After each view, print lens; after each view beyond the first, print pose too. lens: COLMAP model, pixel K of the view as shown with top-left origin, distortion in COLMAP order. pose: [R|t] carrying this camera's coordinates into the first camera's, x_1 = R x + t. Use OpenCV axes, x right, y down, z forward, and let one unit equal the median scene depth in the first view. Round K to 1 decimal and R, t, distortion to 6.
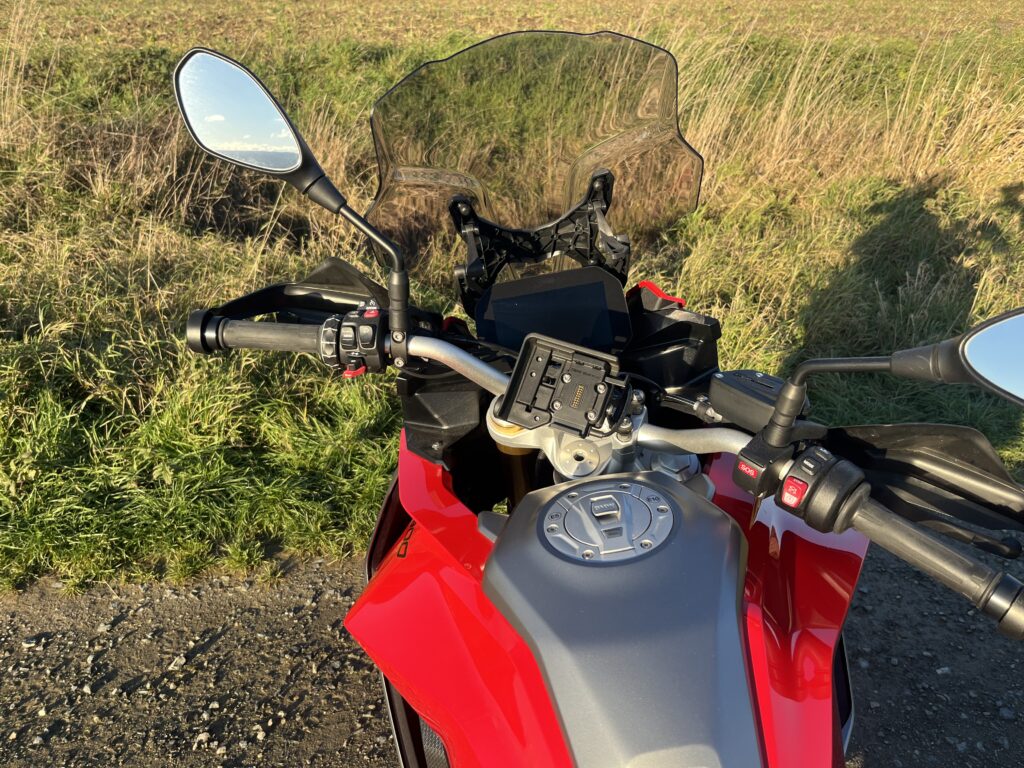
lens RADIAL K [[771.0, 0, 512.0], [0, 771.0, 384.0], [0, 0, 1]] dist [0.063991, -0.109378]
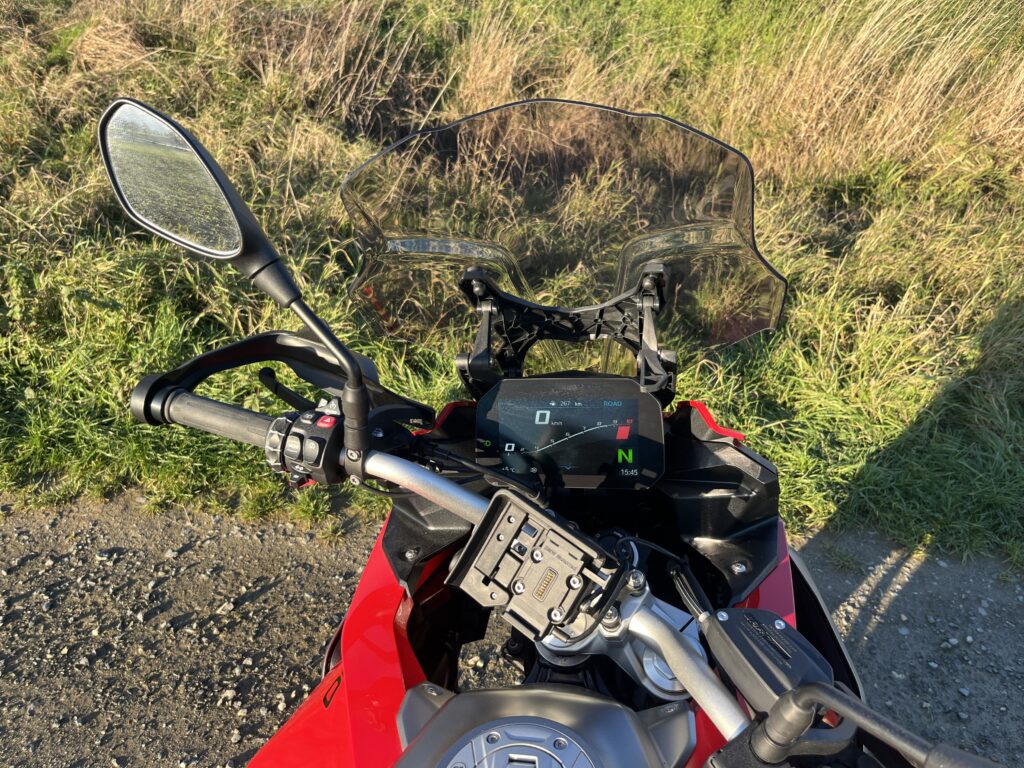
lens RADIAL K [[771.0, 0, 512.0], [0, 771.0, 384.0], [0, 0, 1]] dist [0.063991, -0.109378]
pose [[0.968518, 0.171659, -0.180293, 0.061855], [-0.148908, 0.979864, 0.133018, -0.109661], [0.199496, -0.101983, 0.974577, 0.096242]]
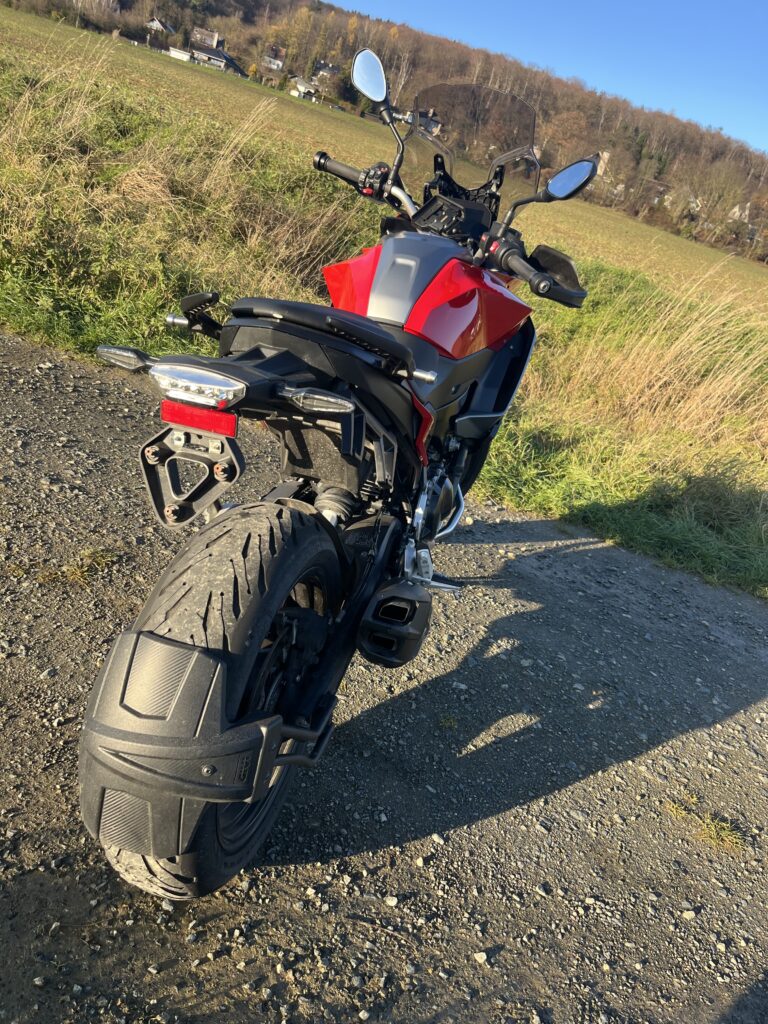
lens RADIAL K [[771.0, 0, 384.0], [0, 771.0, 512.0], [0, 0, 1]] dist [0.063991, -0.109378]
pose [[0.895207, 0.400607, -0.195238, 0.300688], [-0.421503, 0.903375, -0.079054, 0.442786], [0.144703, 0.153062, 0.977565, -0.510628]]
